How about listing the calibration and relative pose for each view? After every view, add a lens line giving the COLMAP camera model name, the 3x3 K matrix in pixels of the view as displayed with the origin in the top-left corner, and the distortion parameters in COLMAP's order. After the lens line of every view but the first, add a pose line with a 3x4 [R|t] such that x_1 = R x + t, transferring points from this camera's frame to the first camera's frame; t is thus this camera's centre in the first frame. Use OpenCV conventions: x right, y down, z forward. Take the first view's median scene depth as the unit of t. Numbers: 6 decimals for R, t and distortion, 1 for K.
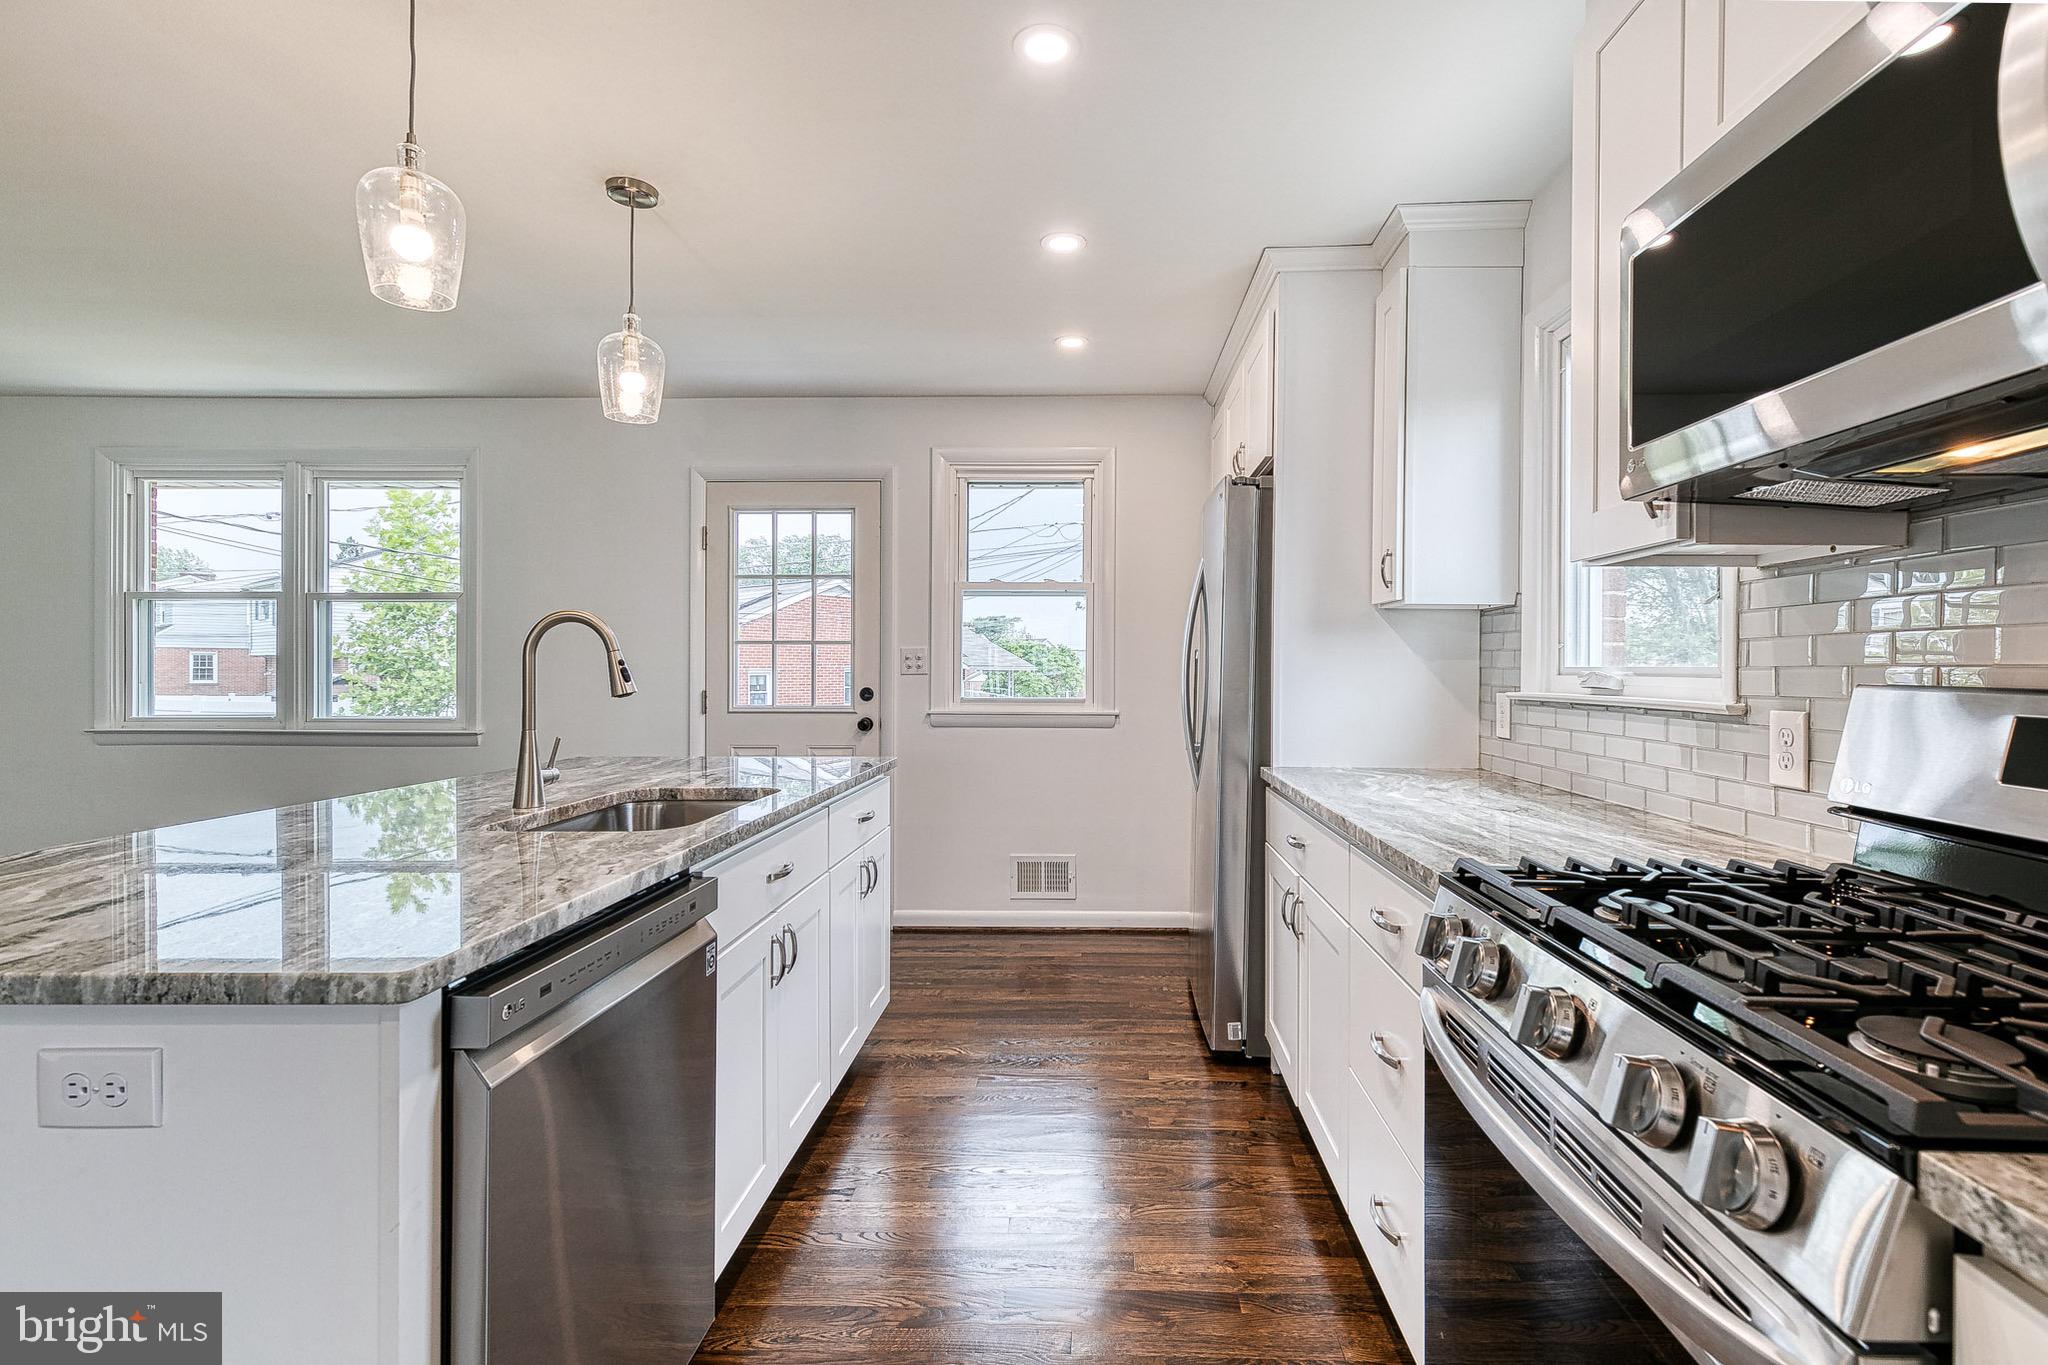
lens RADIAL K [[932.0, 0, 1075.4], [0, 932.0, 669.3], [0, 0, 1]] dist [0.005088, -0.000068]
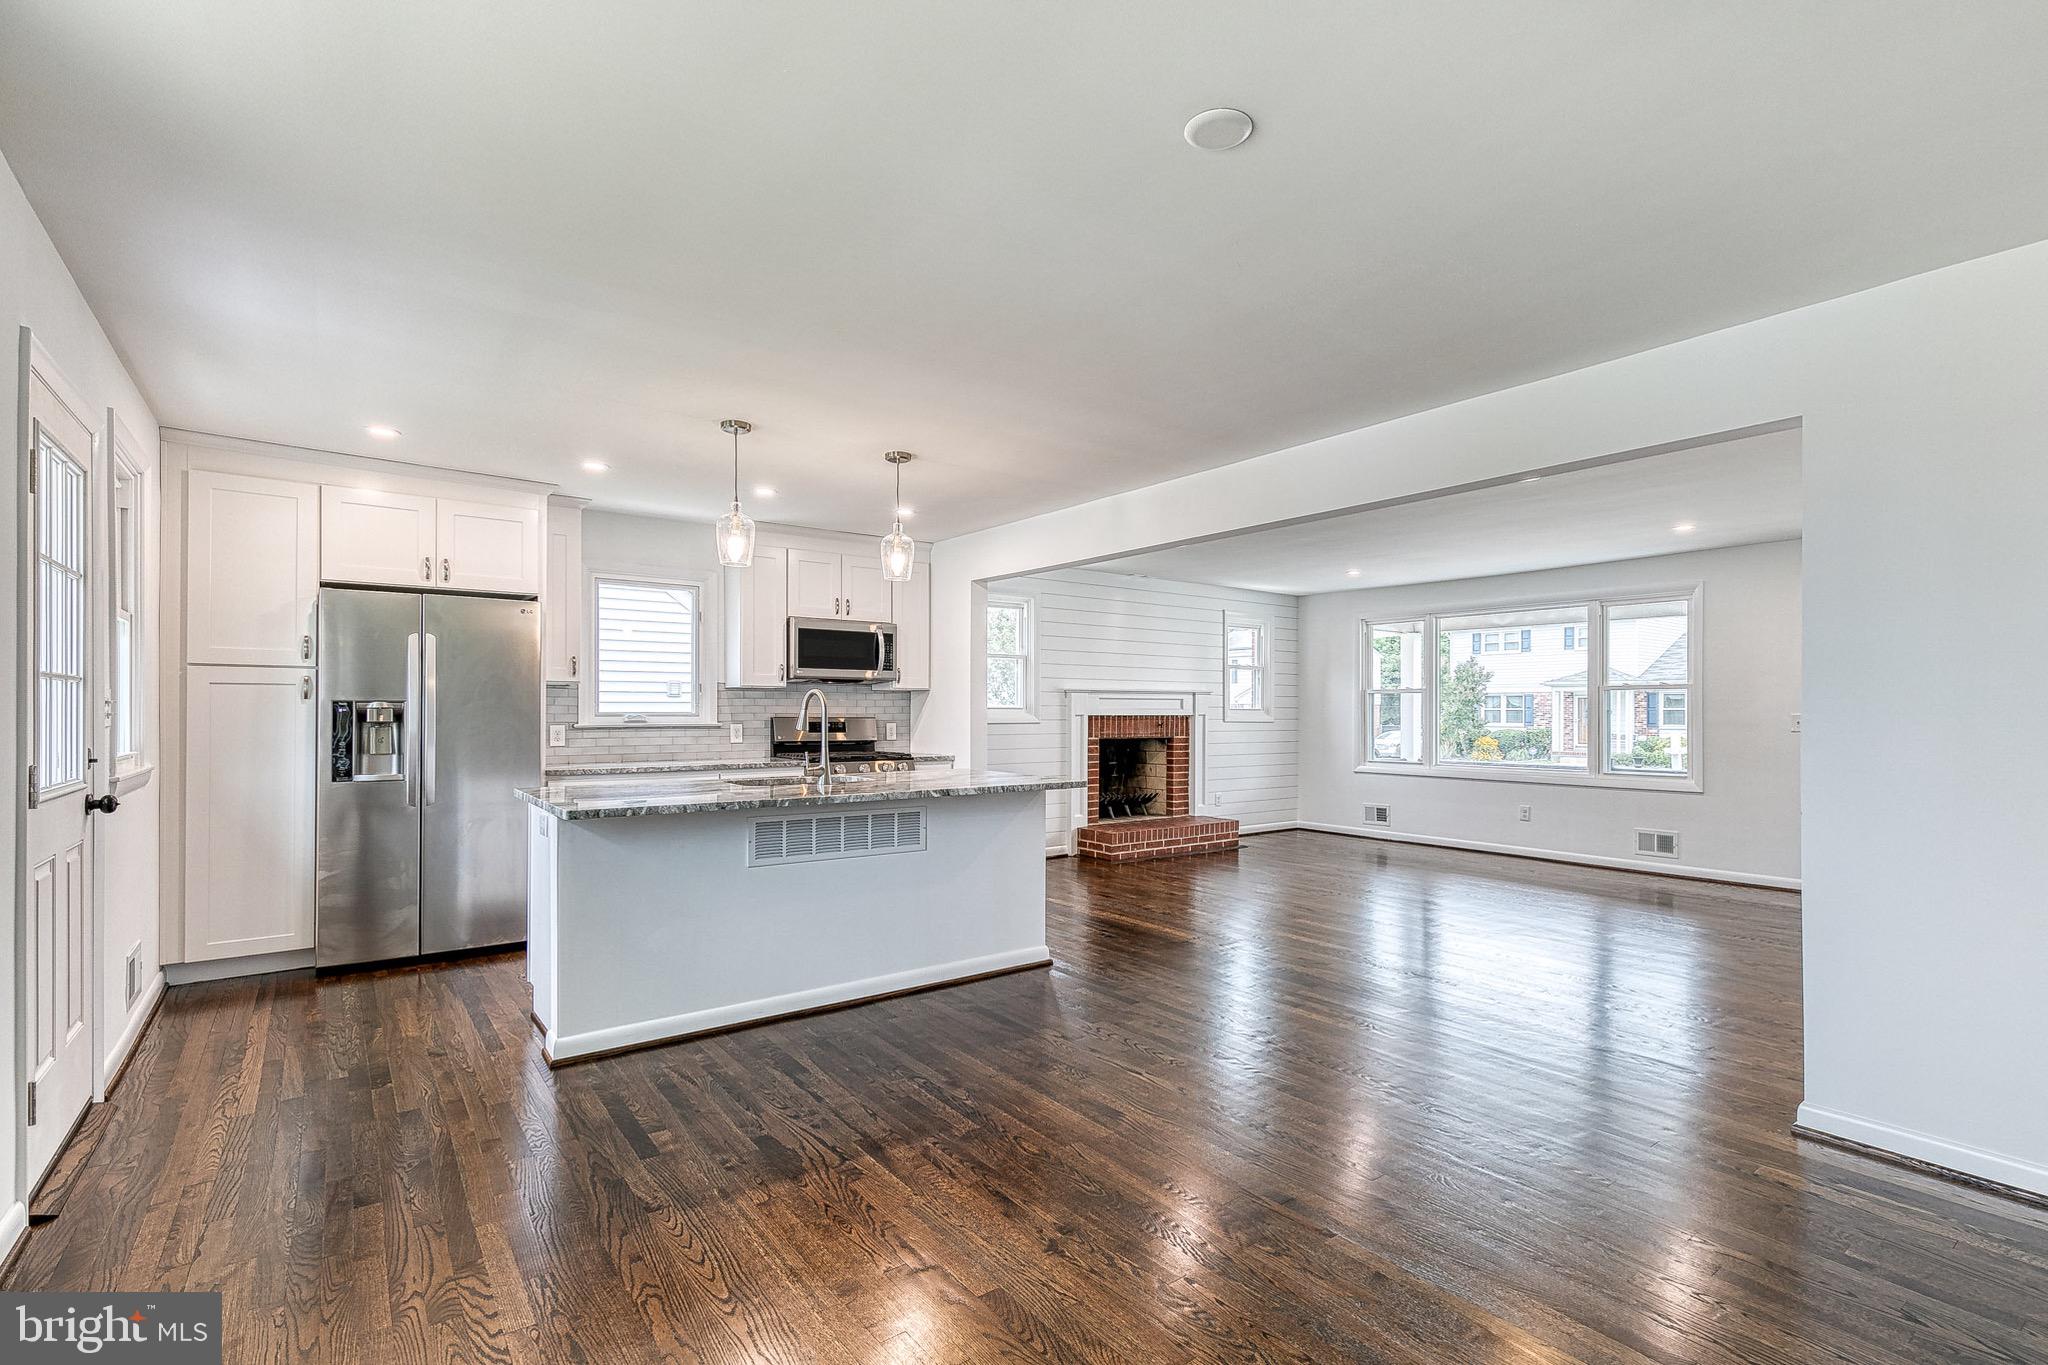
lens RADIAL K [[939.3, 0, 1049.3], [0, 939.3, 708.1], [0, 0, 1]] dist [0.012165, -0.004483]
pose [[-0.628323, -0.002947, 0.777947, -1.863456], [-0.003467, 0.999994, 0.000988, -0.019218], [-0.777945, -0.002076, -0.628330, 1.424558]]
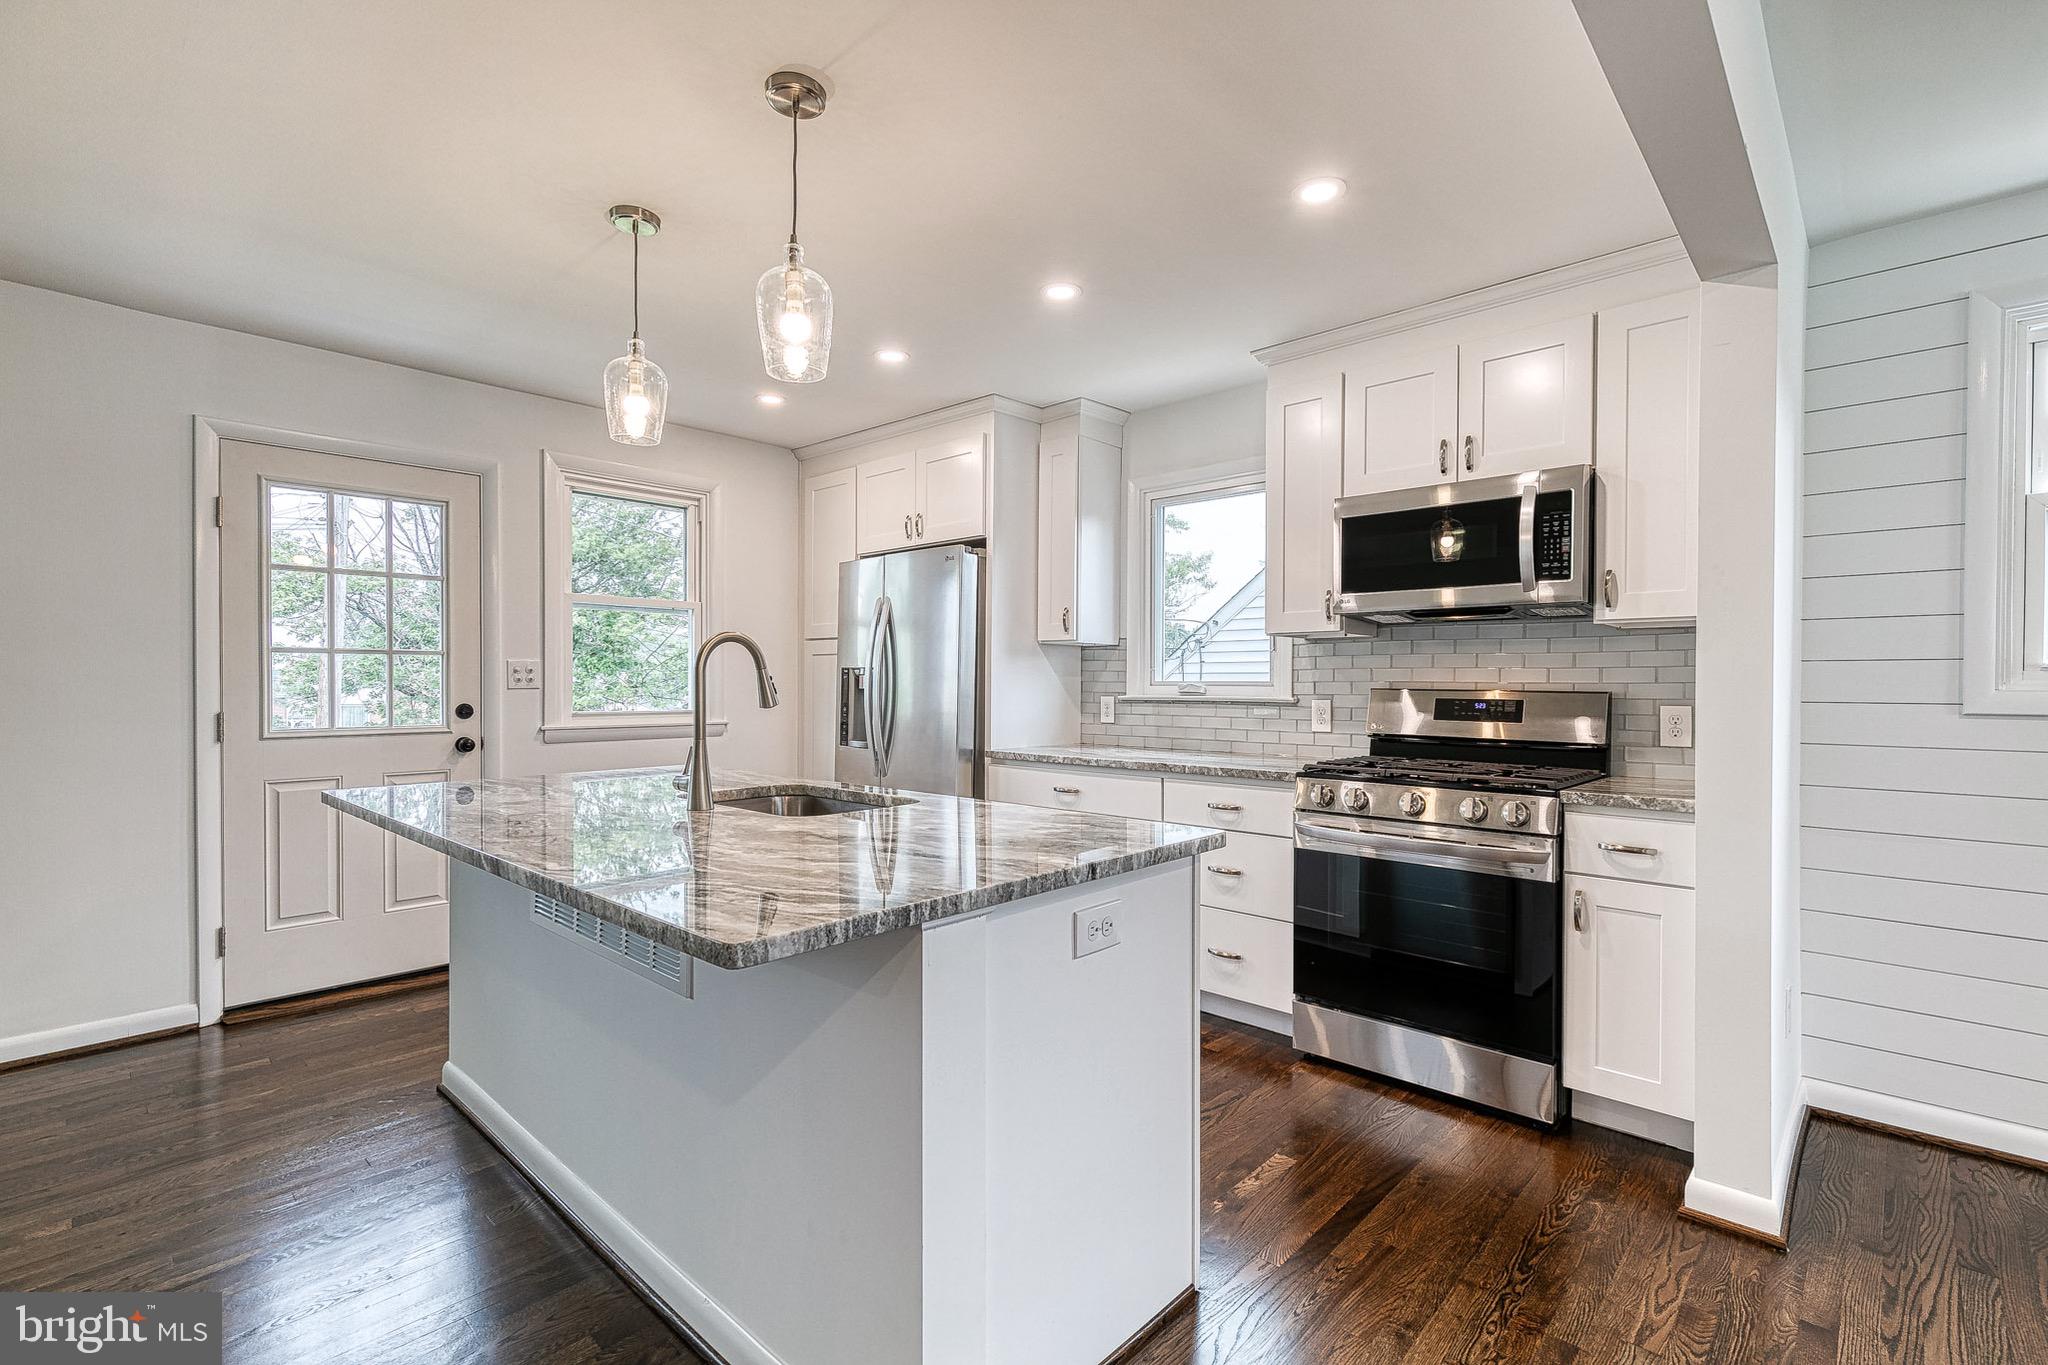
lens RADIAL K [[920.4, 0, 1046.0], [0, 920.4, 688.8], [0, 0, 1]] dist [0.006464, -0.000465]
pose [[0.656458, -0.006795, 0.754332, -0.839870], [0.000945, 0.999966, 0.008185, -0.002195], [-0.754362, -0.004660, 0.656442, -0.010984]]
